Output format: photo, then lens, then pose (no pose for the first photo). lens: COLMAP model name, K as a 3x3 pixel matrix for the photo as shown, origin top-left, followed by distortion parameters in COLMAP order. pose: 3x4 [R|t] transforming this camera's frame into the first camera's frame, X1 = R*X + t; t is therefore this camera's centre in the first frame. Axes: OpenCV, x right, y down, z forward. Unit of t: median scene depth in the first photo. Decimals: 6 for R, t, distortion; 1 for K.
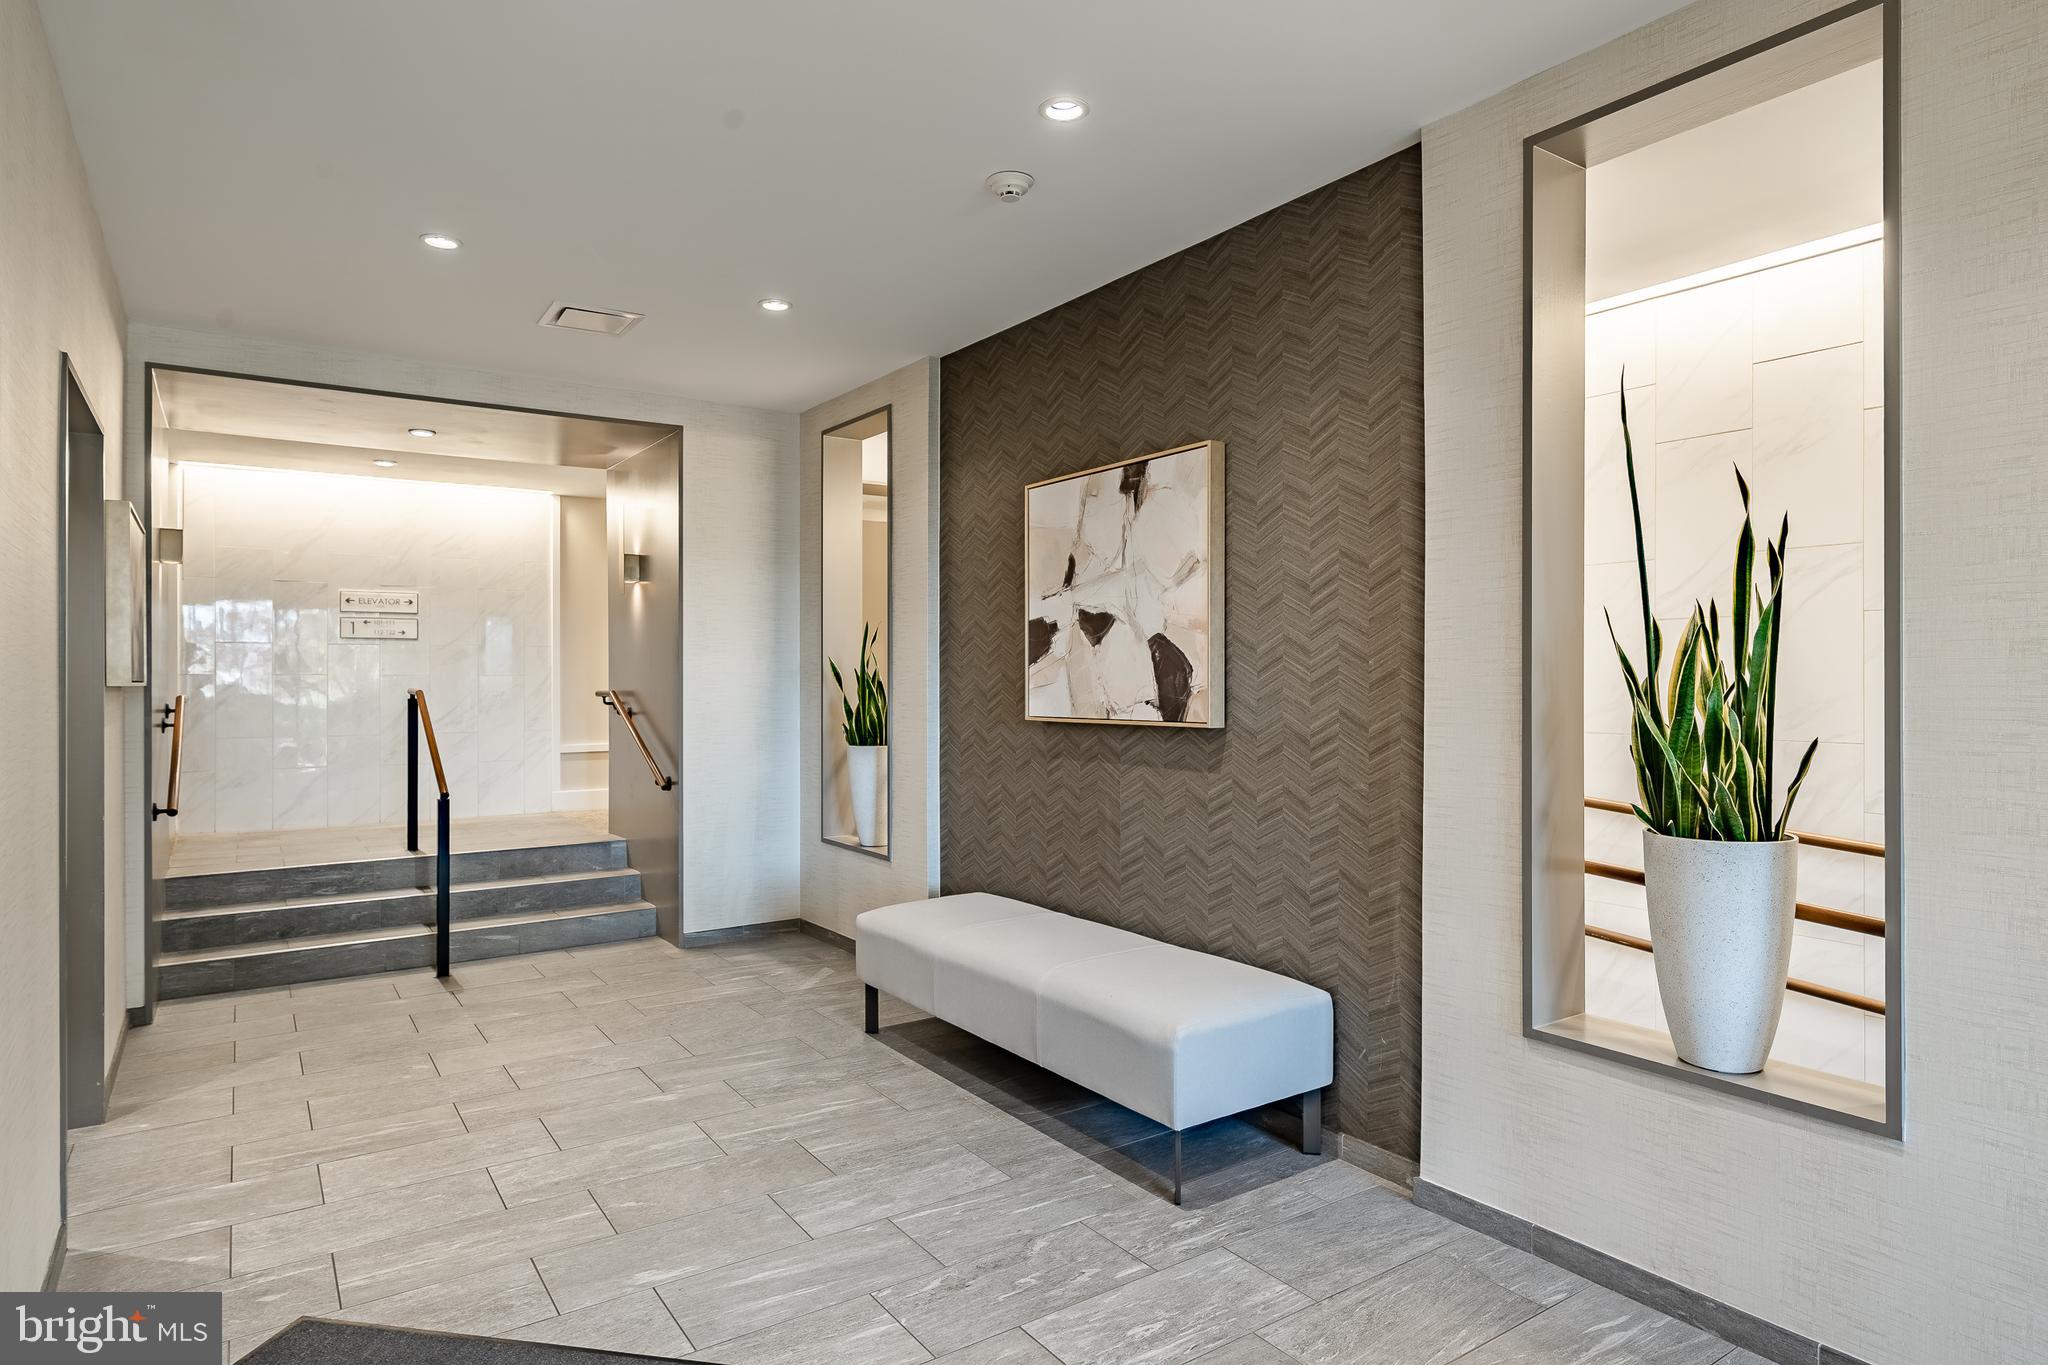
lens RADIAL K [[1131.0, 0, 1028.8], [0, 1131.0, 678.5], [0, 0, 1]] dist [0.002678, -0.000011]
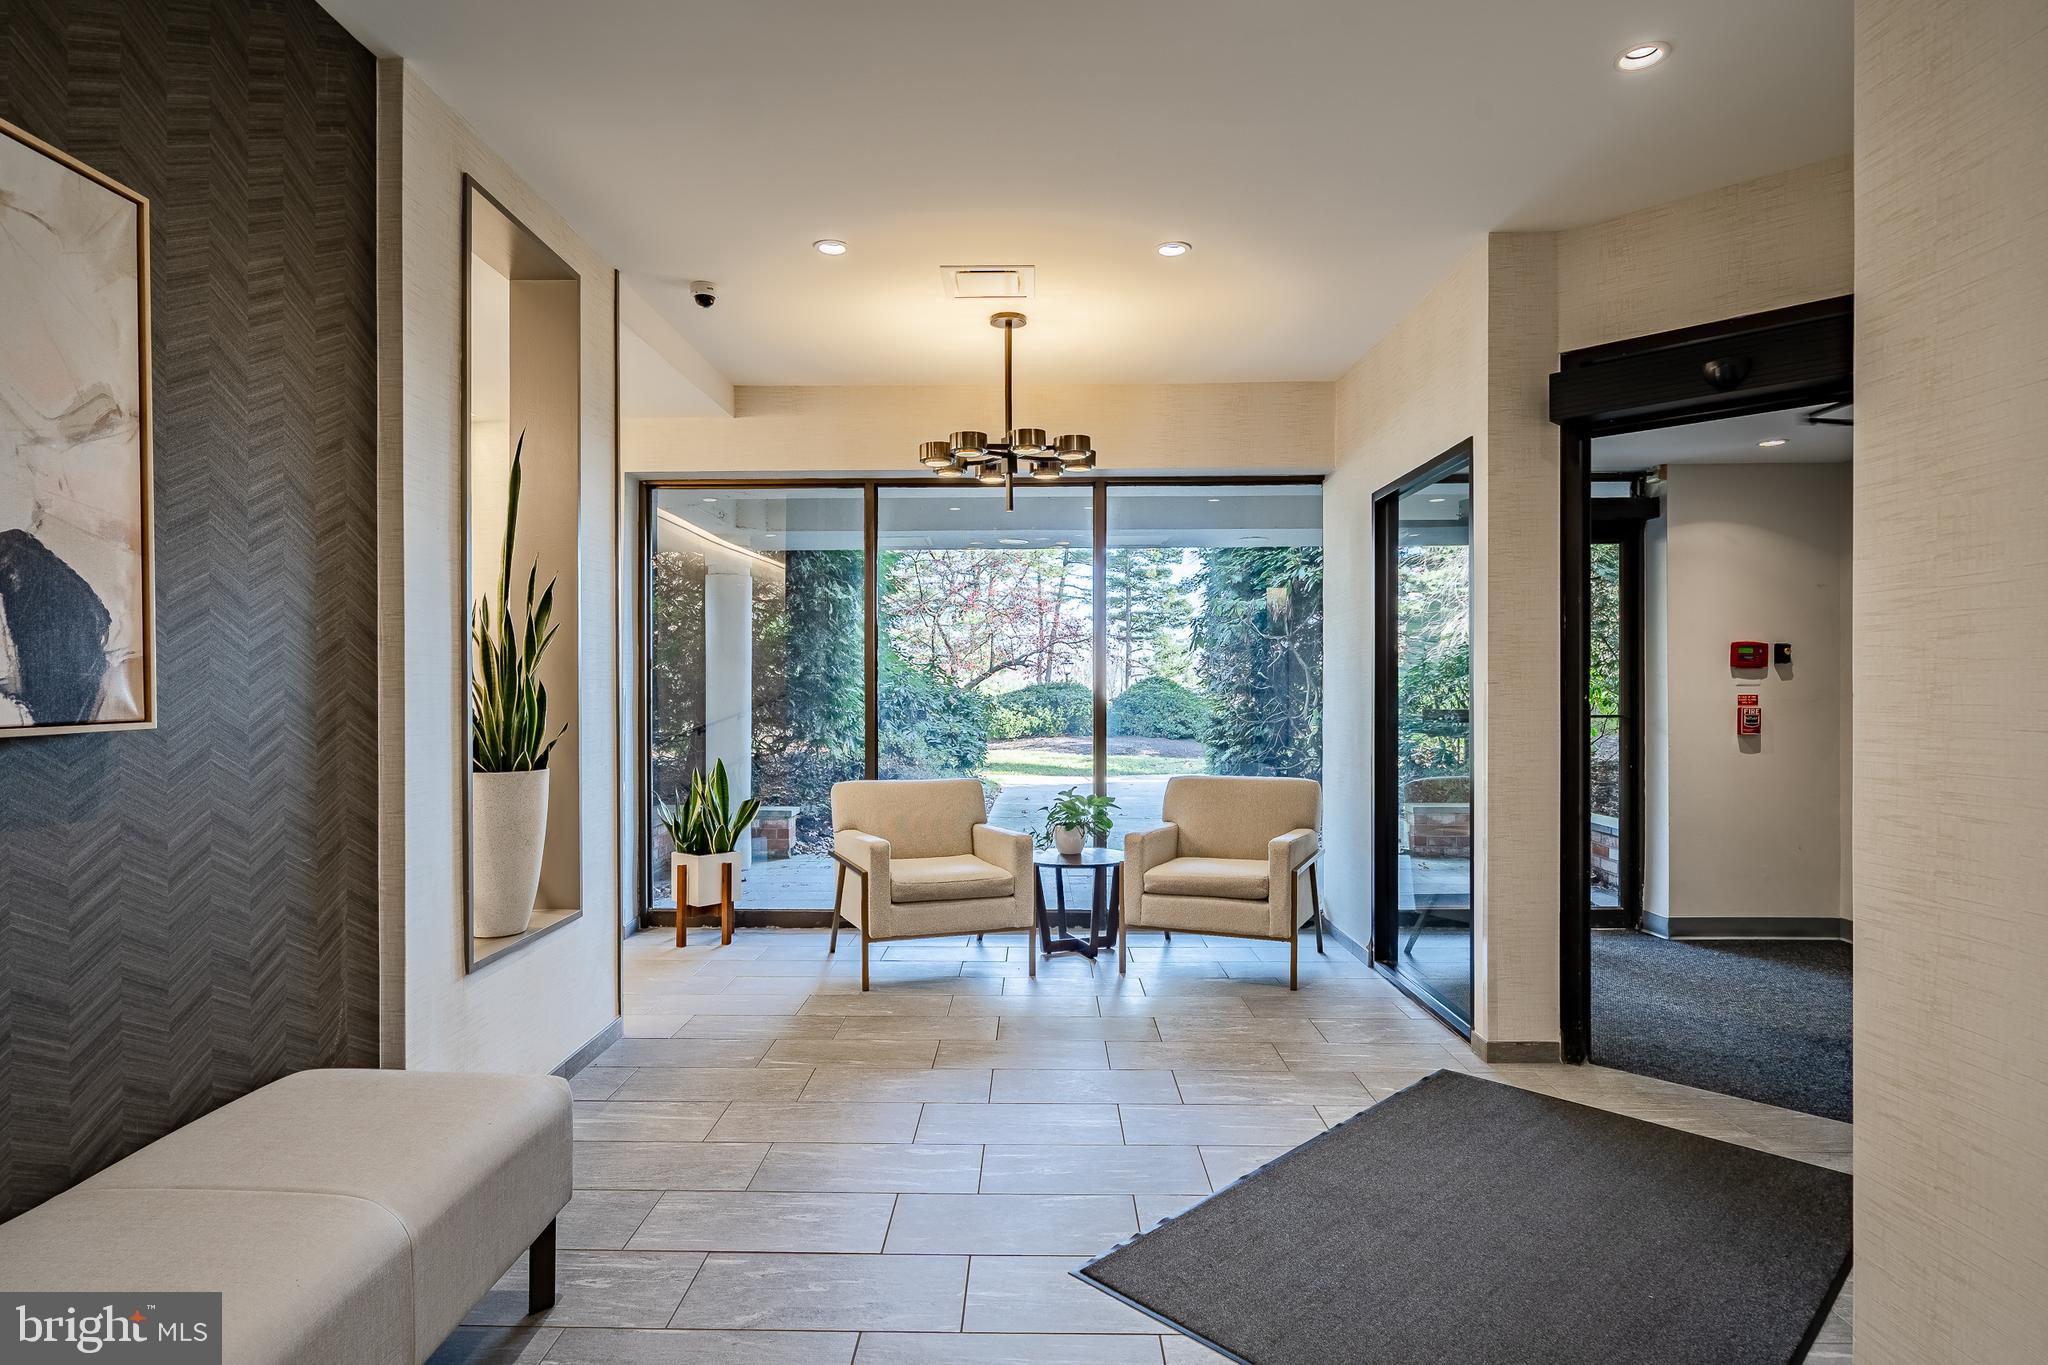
lens RADIAL K [[1131.0, 0, 1024.4], [0, 1131.0, 688.1], [0, 0, 1]] dist [0.002678, -0.000011]
pose [[-0.814070, 0.000915, 0.580766, -0.535390], [0.002358, 0.999996, 0.001730, 0.025788], [-0.580762, 0.002777, -0.814069, 1.290344]]
